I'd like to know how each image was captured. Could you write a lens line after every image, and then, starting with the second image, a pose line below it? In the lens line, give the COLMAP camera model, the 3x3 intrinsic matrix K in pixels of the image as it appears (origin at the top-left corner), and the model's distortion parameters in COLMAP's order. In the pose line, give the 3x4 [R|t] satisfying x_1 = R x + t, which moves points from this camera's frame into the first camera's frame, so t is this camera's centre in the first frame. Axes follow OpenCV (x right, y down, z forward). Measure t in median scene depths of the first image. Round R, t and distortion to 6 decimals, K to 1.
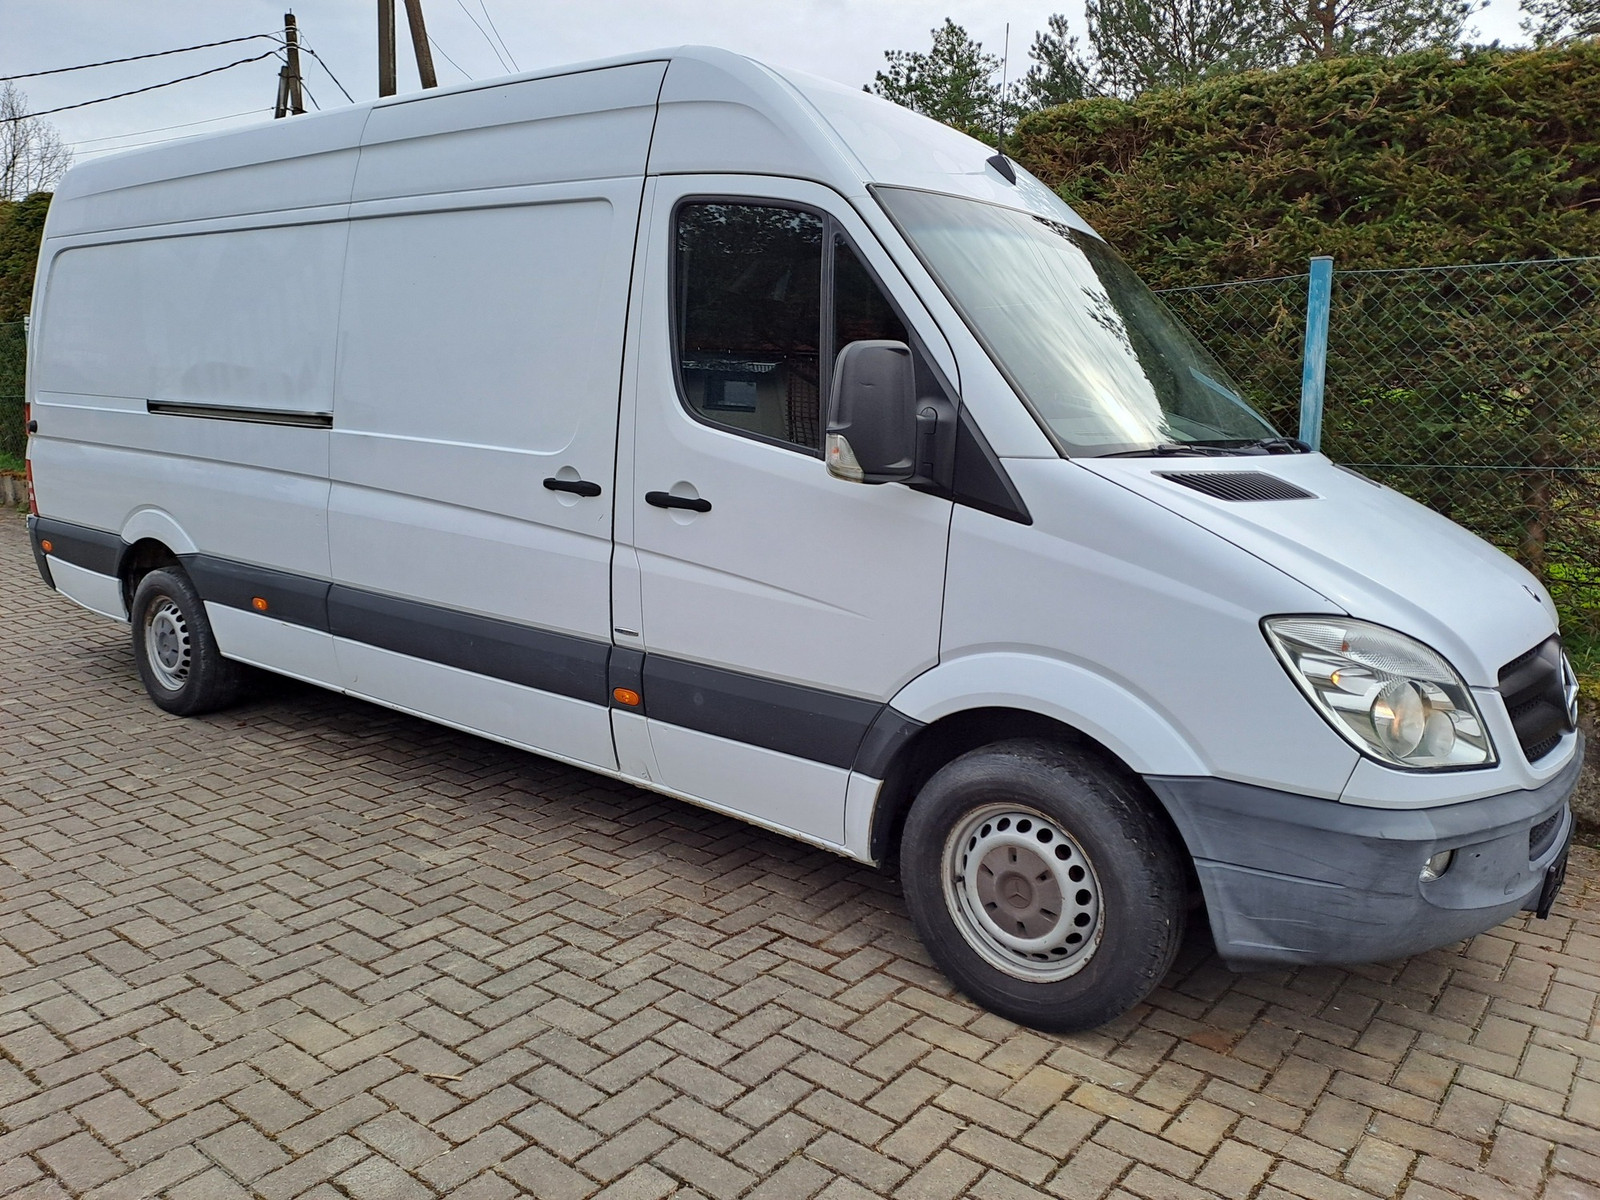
lens RADIAL K [[1173.5, 0, 793.9], [0, 1173.5, 539.9], [0, 0, 1]] dist [0.009031, -0.006389]
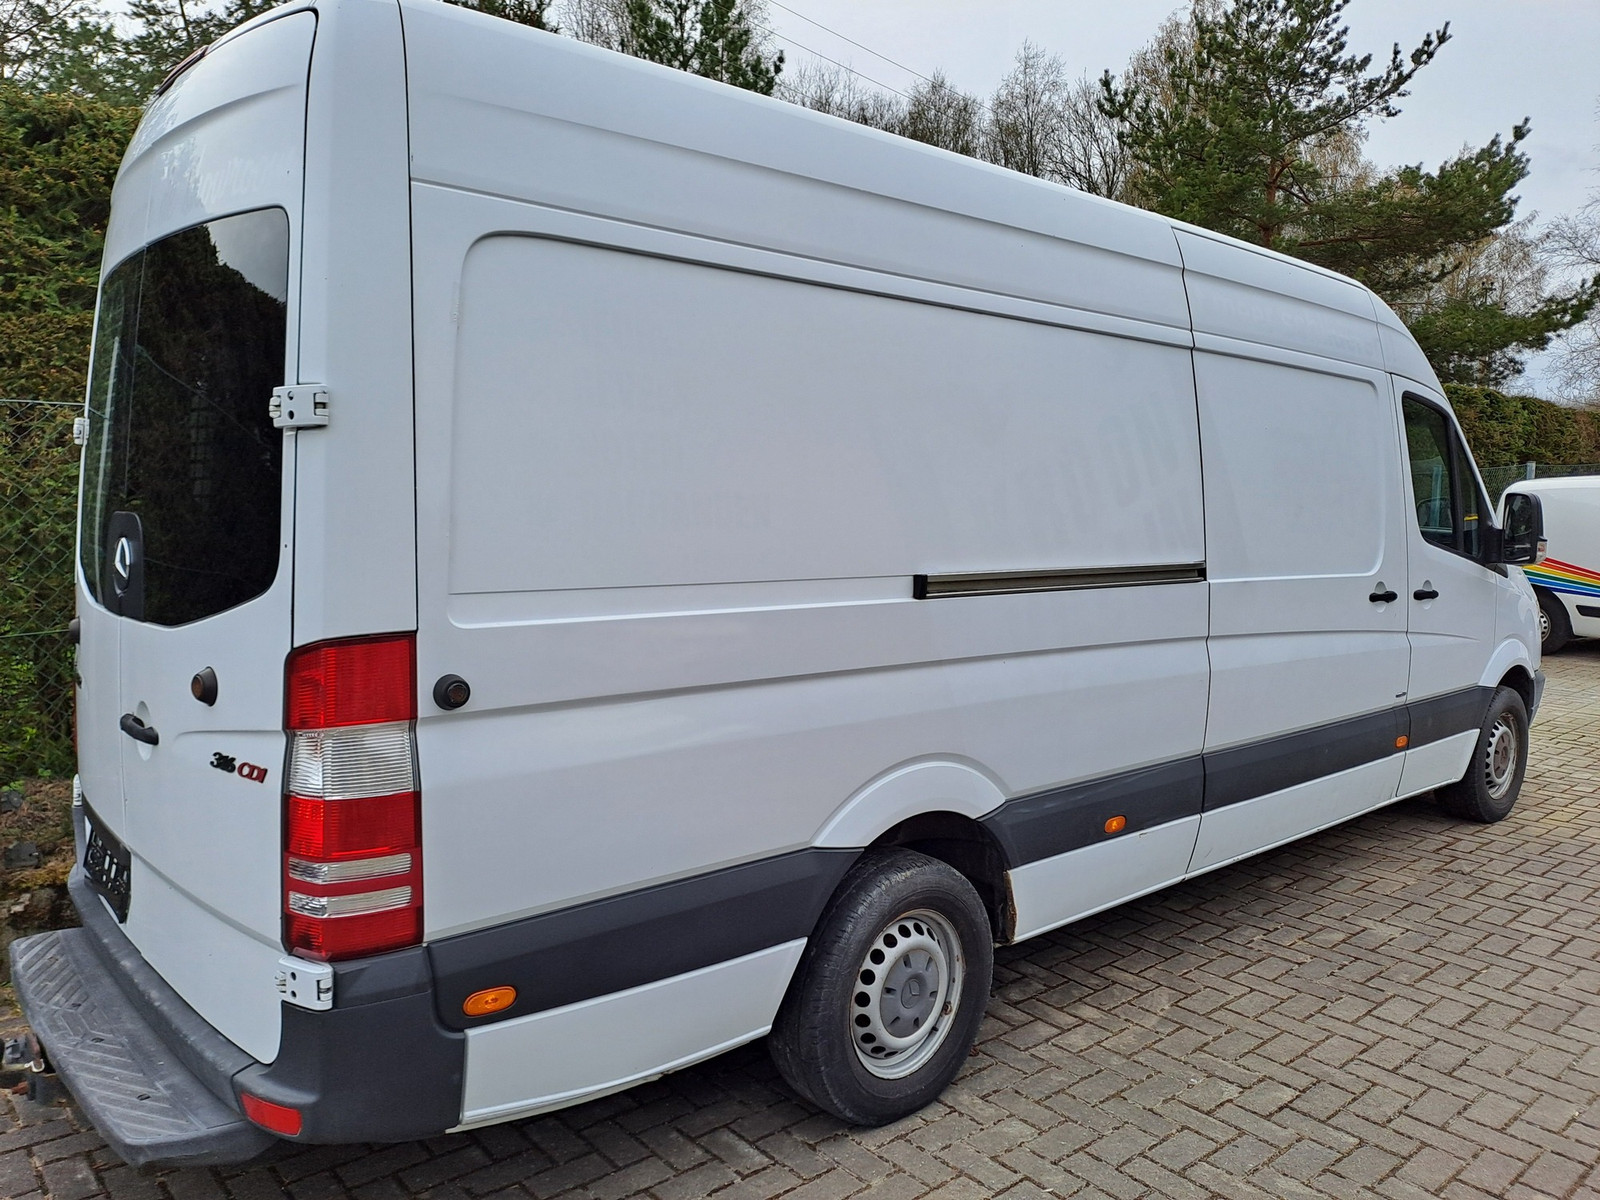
lens RADIAL K [[1173.5, 0, 793.9], [0, 1173.5, 539.9], [0, 0, 1]] dist [0.009031, -0.006389]
pose [[0.215033, -0.072227, 0.973932, -1.449429], [0.109799, 0.992727, 0.049378, -0.221715], [-0.970415, 0.096319, 0.221400, 1.208503]]
